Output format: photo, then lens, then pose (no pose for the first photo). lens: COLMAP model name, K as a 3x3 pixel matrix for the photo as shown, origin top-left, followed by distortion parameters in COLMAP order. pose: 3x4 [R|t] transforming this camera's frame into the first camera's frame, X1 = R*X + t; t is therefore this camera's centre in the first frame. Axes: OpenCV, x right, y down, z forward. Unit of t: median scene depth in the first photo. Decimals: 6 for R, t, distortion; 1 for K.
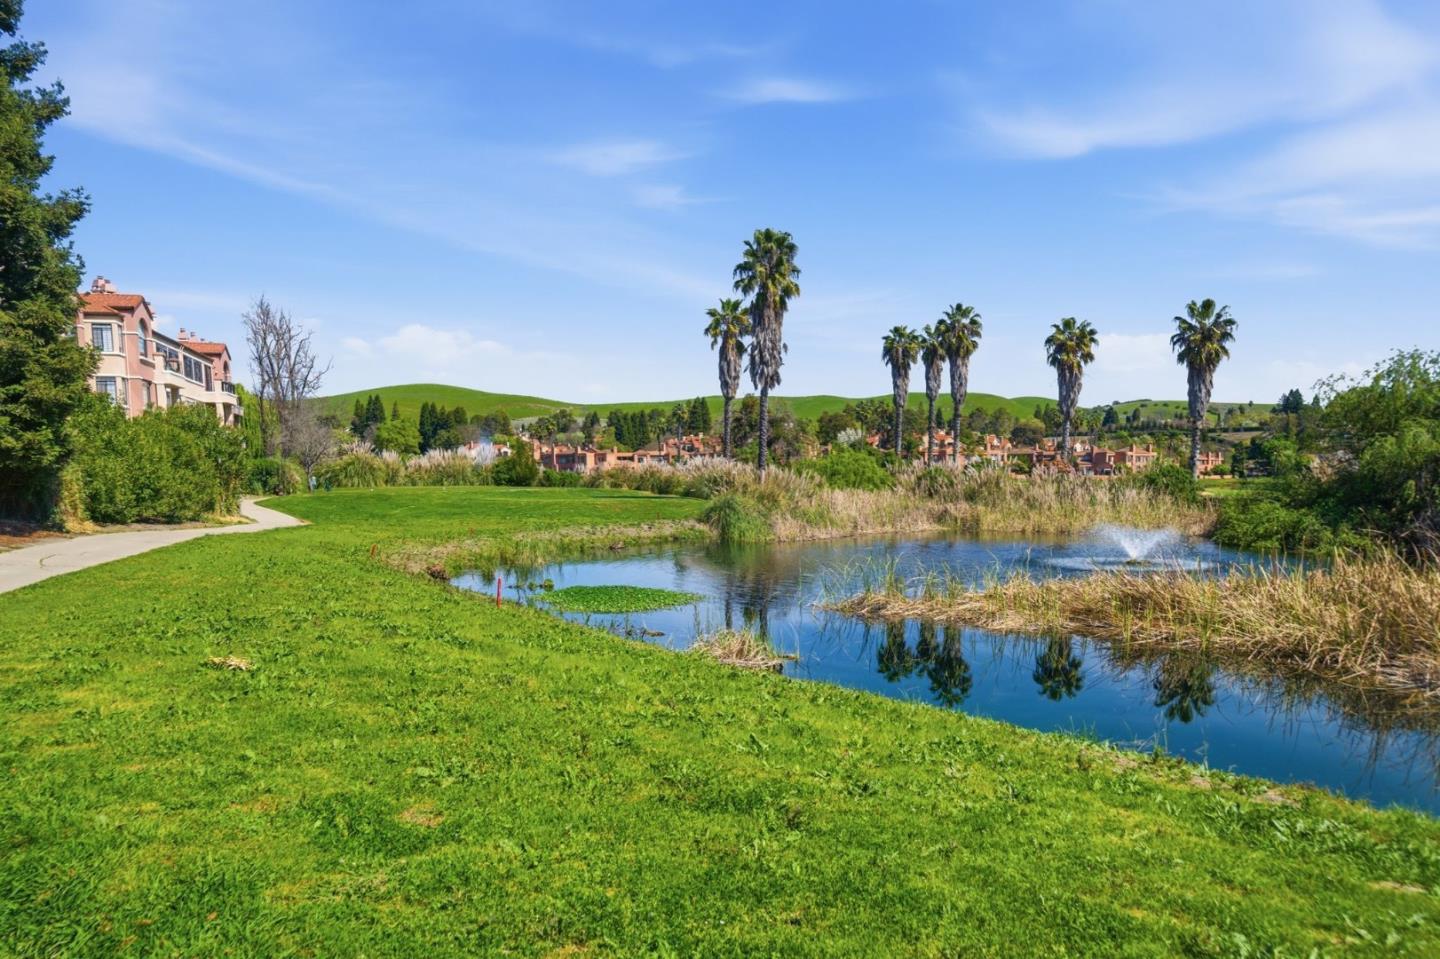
lens RADIAL K [[583.9, 0, 730.6], [0, 583.9, 484.7], [0, 0, 1]] dist [0.001215, 0.000298]
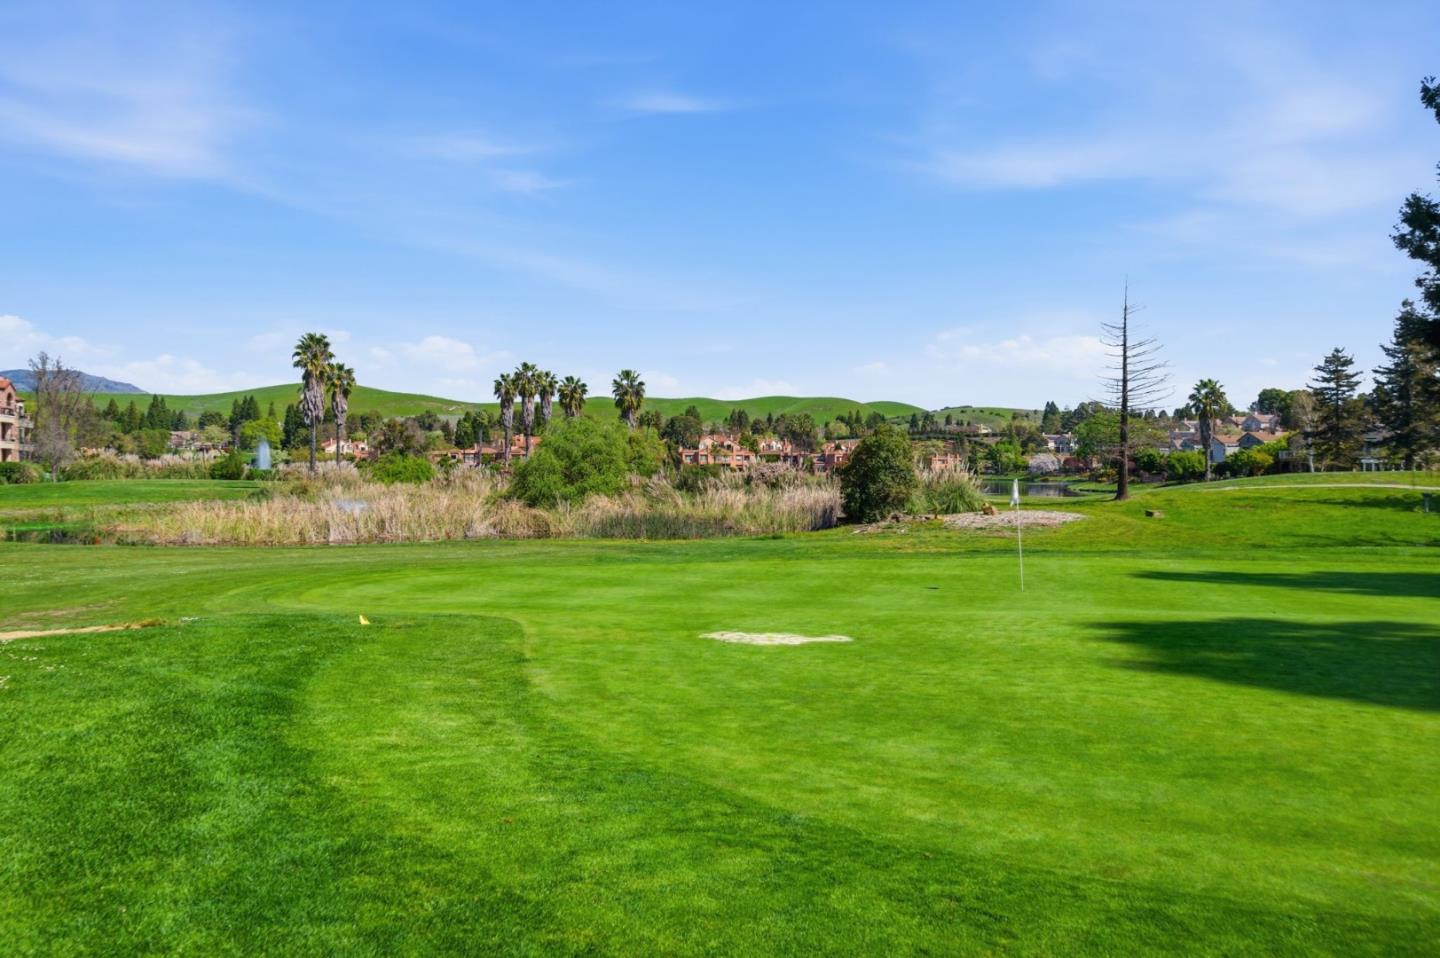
lens RADIAL K [[583.9, 0, 730.6], [0, 583.9, 484.2], [0, 0, 1]] dist [0.001215, 0.000298]
pose [[0.997887, 0.004285, 0.064837, 0.820322], [-0.004916, 0.999942, 0.009583, -0.005998], [-0.064792, -0.009881, 0.997850, -0.566895]]
